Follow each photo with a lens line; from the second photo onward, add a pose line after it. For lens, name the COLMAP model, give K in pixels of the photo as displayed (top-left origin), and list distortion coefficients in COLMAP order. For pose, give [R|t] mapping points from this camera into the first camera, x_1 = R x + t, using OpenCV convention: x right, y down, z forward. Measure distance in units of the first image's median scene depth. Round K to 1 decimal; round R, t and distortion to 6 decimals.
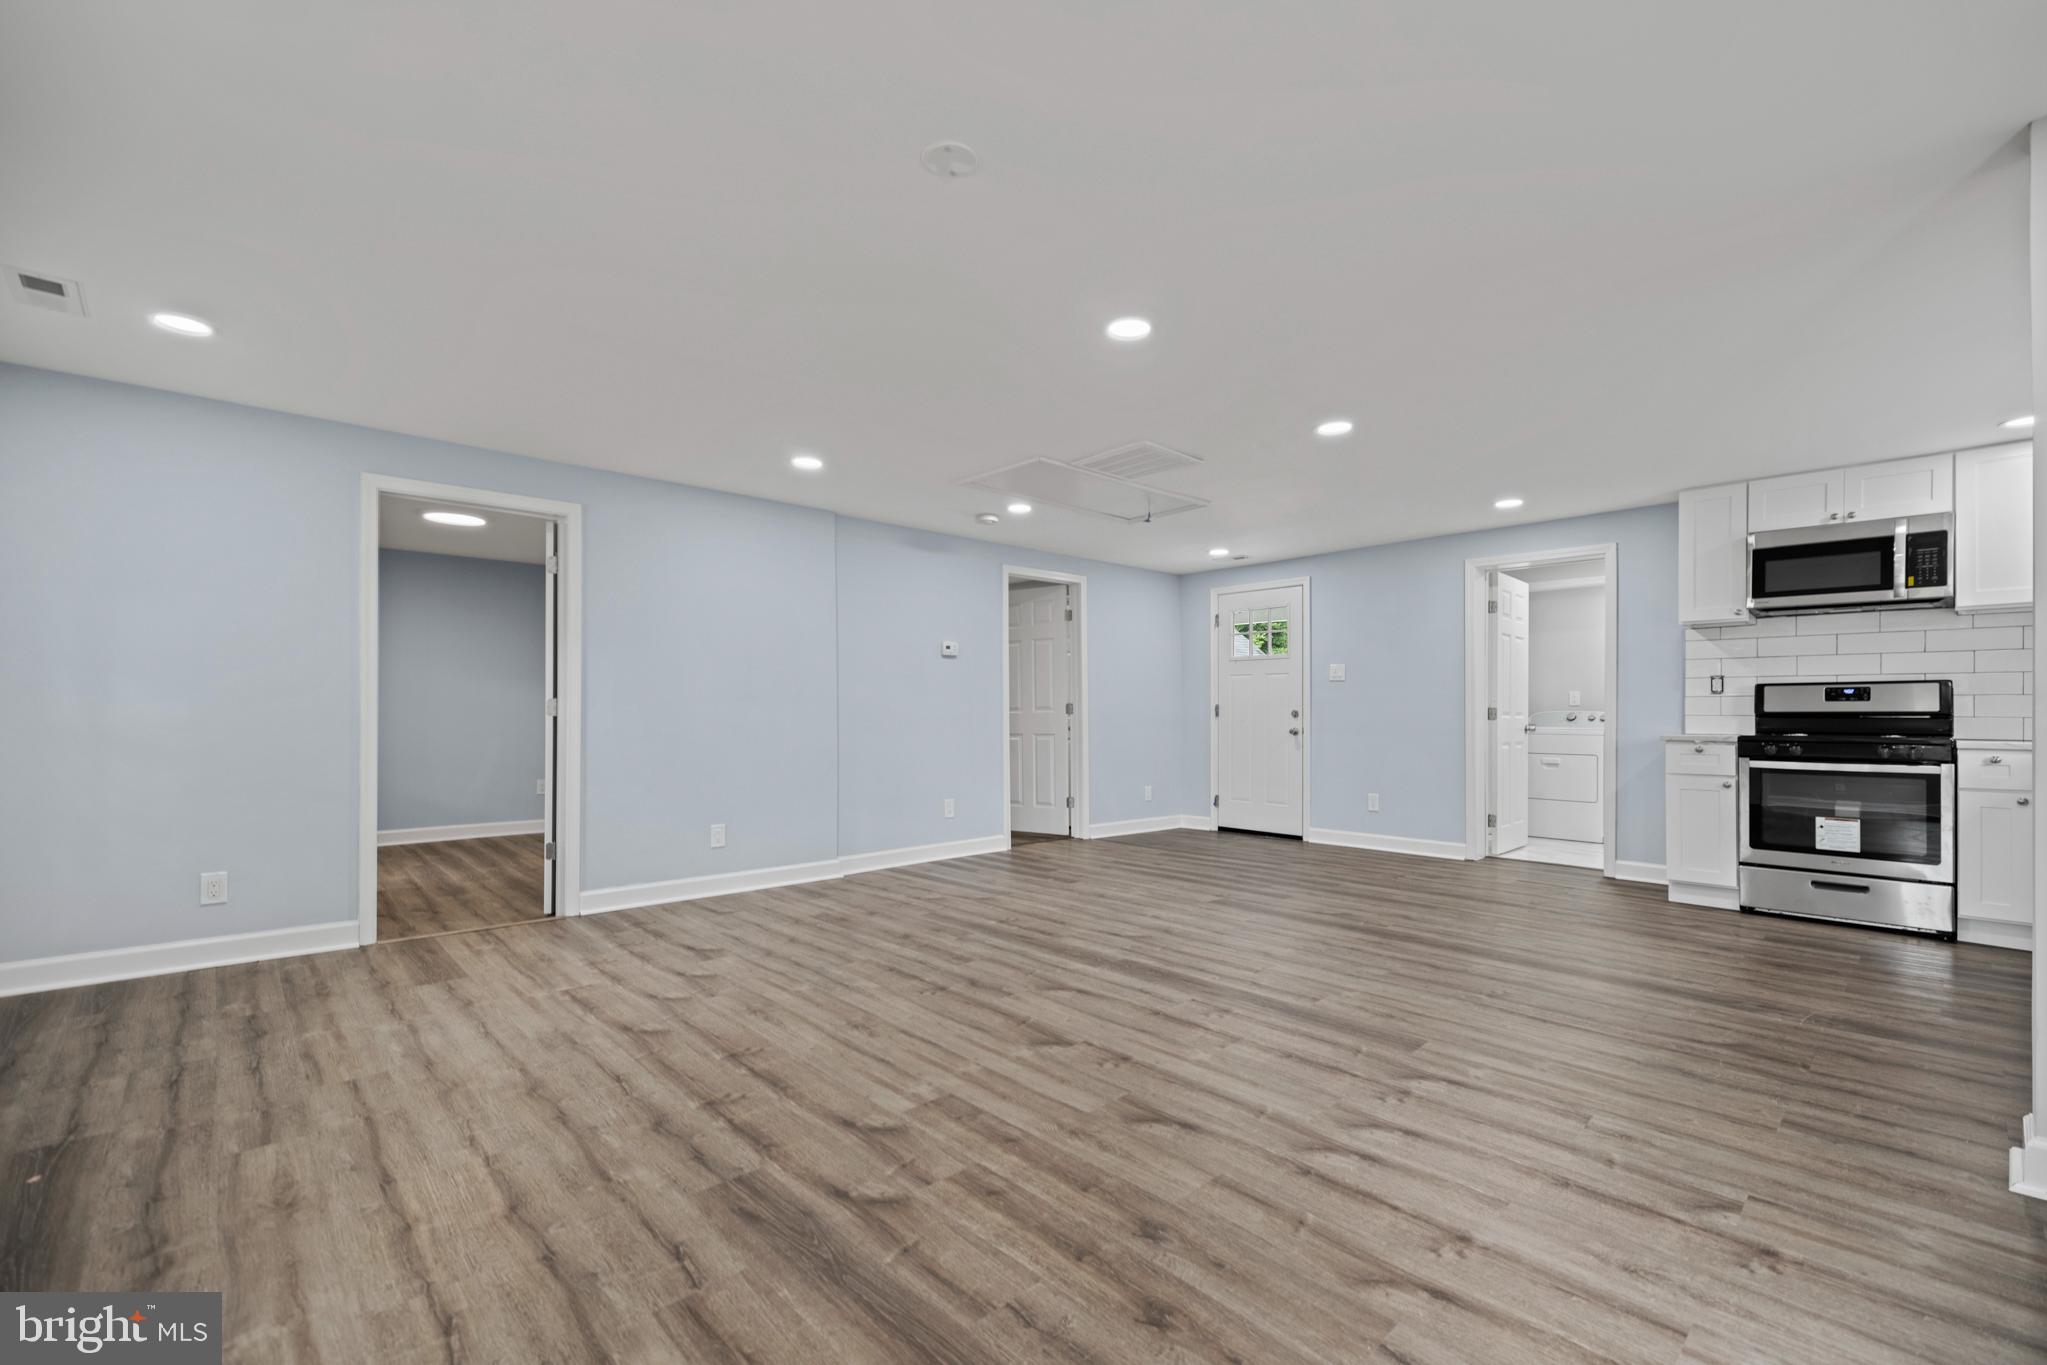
lens RADIAL K [[862.1, 0, 1038.2], [0, 862.1, 702.3], [0, 0, 1]] dist [0.006137, -0.001423]
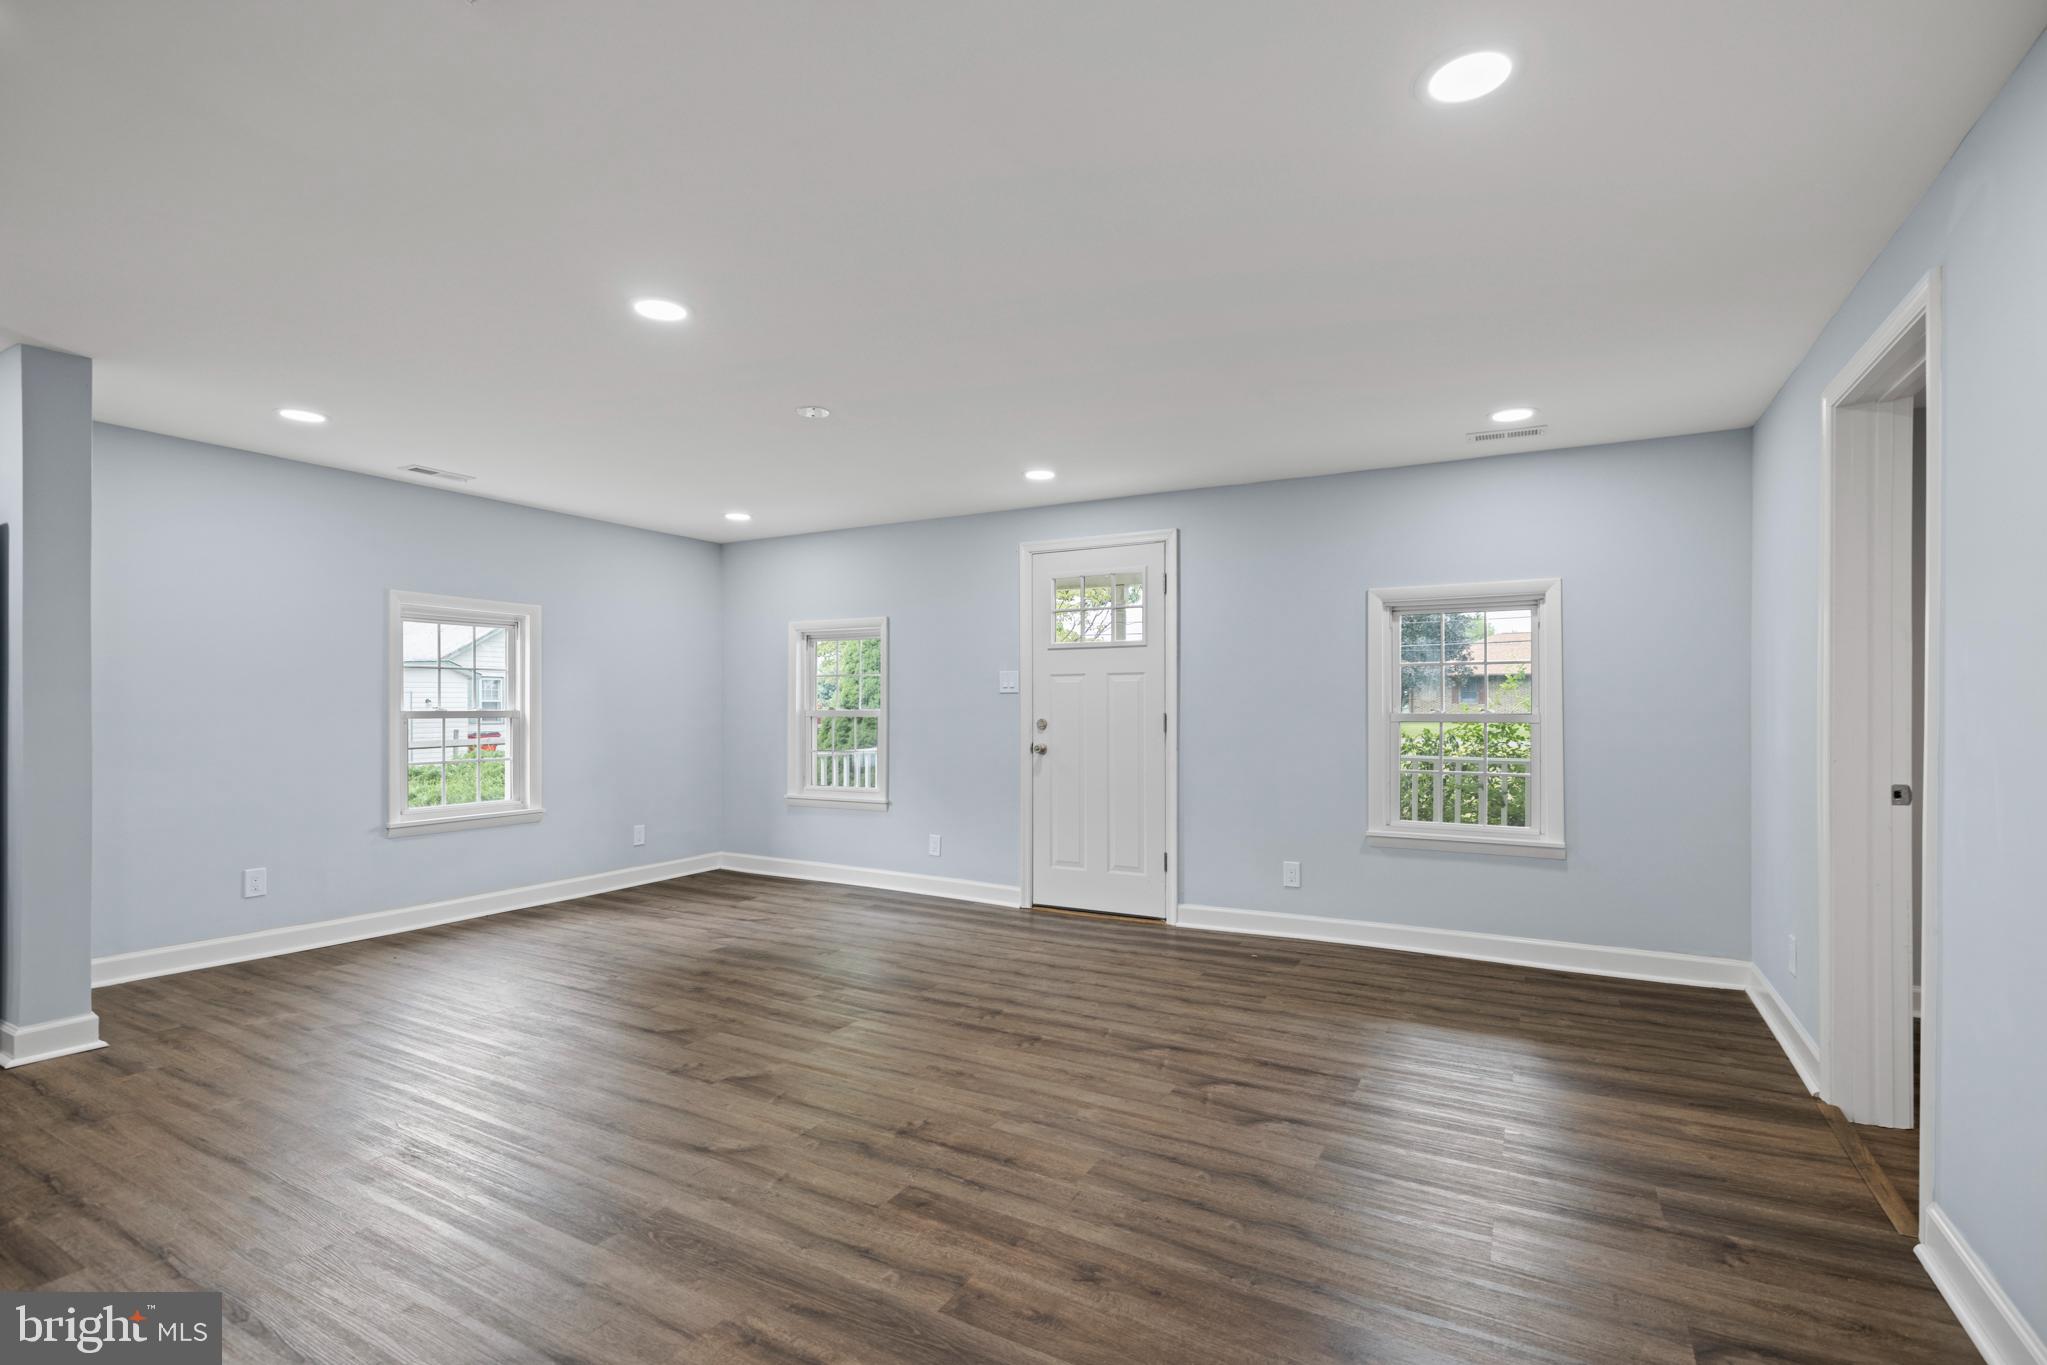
lens RADIAL K [[936.5, 0, 1028.0], [0, 936.5, 702.4], [0, 0, 1]] dist [-0.004581, 0.000902]
pose [[-0.954475, -0.002965, -0.298277, 0.022978], [0.000742, 0.999924, -0.012314, -0.018979], [0.298291, -0.011975, -0.954400, 1.659214]]
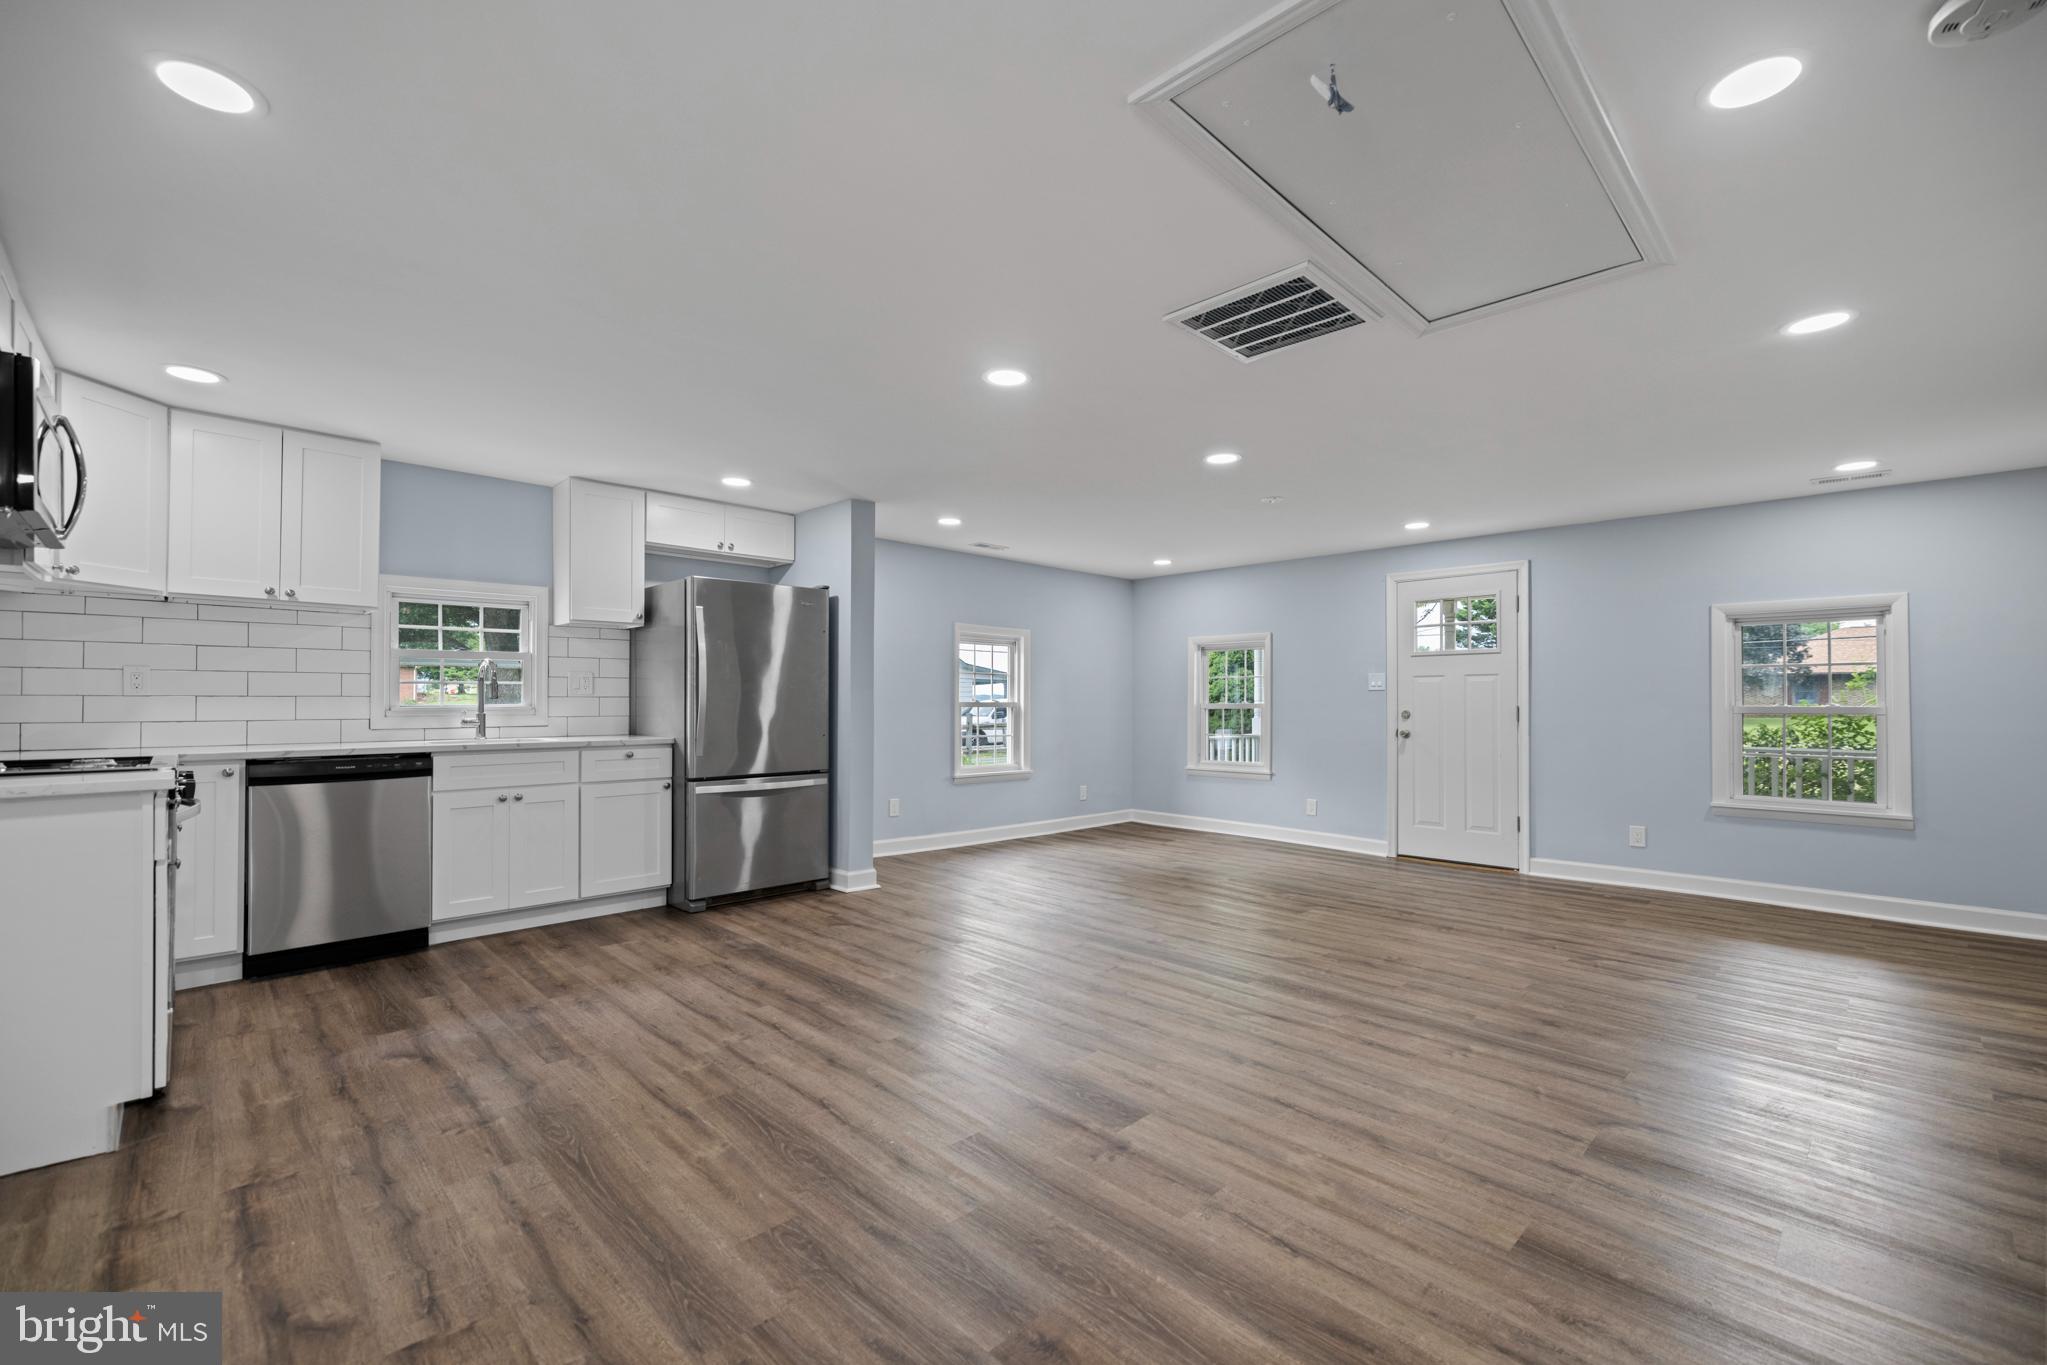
lens RADIAL K [[862.1, 0, 1031.2], [0, 862.1, 692.7], [0, 0, 1]] dist [0.006137, -0.001423]
pose [[-0.999881, -0.006962, -0.013754, 0.364438], [-0.006656, 0.999733, -0.022132, -0.002079], [0.013904, -0.022038, -0.999660, 2.016712]]
